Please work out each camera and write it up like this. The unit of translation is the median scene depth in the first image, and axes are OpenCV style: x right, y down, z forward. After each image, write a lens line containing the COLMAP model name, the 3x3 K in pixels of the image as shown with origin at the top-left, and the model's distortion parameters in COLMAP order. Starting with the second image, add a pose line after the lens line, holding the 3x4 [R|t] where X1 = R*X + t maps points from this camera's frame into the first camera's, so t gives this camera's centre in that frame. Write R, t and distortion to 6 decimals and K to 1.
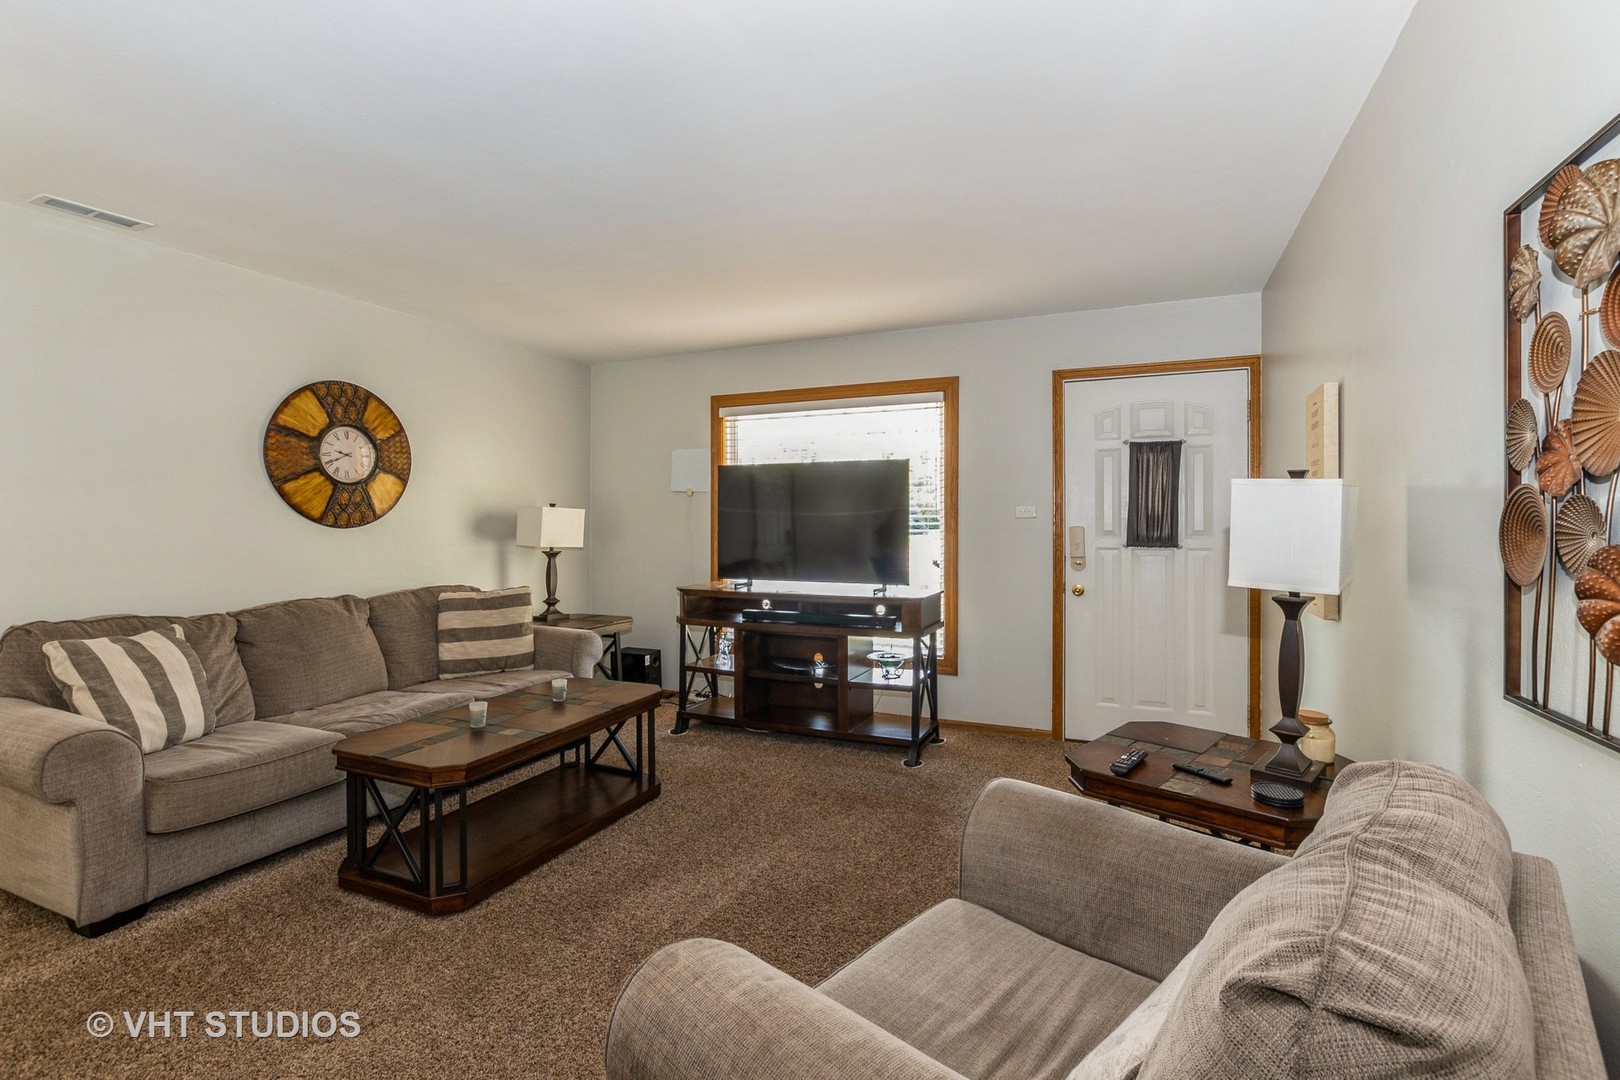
lens RADIAL K [[729.3, 0, 833.5], [0, 729.3, 521.7], [0, 0, 1]] dist [-0.011790, 0.000170]
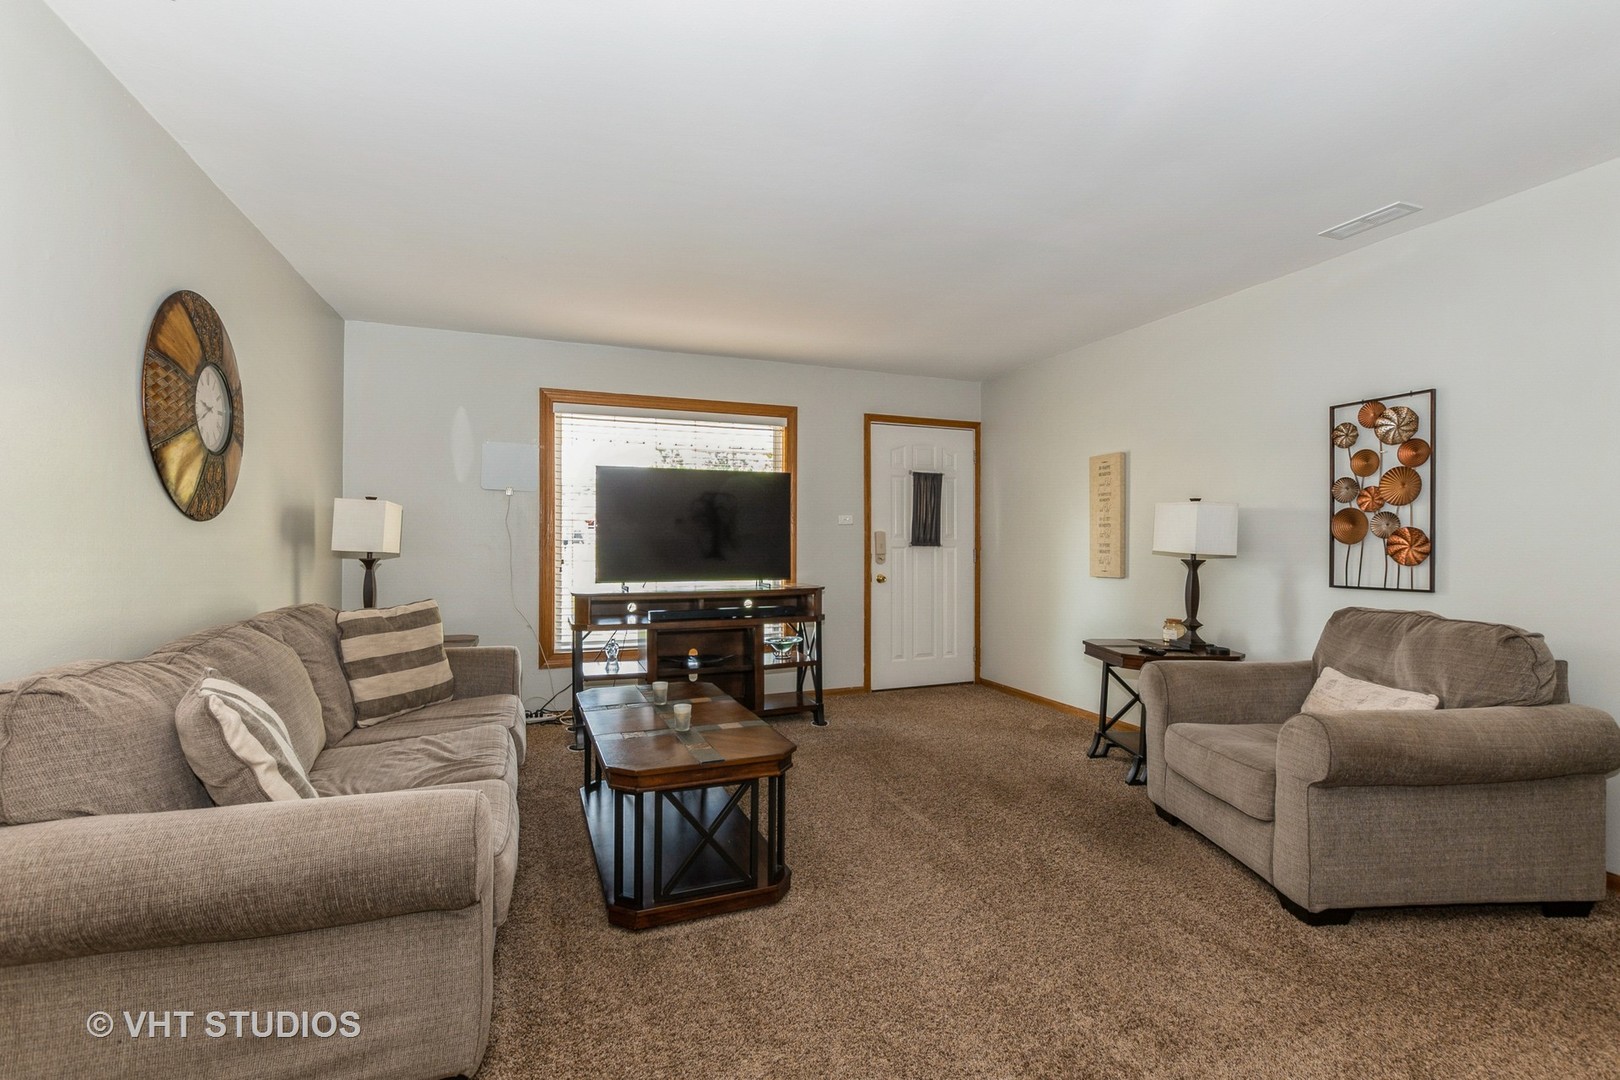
lens RADIAL K [[717.1, 0, 810.0], [0, 717.1, 540.0], [0, 0, 1]] dist [-0.010972, 0.000065]
pose [[0.705023, 0.002074, 0.709182, -0.721623], [-0.001849, 0.999998, -0.001087, 0.025073], [-0.709182, -0.000545, 0.705025, 0.157558]]
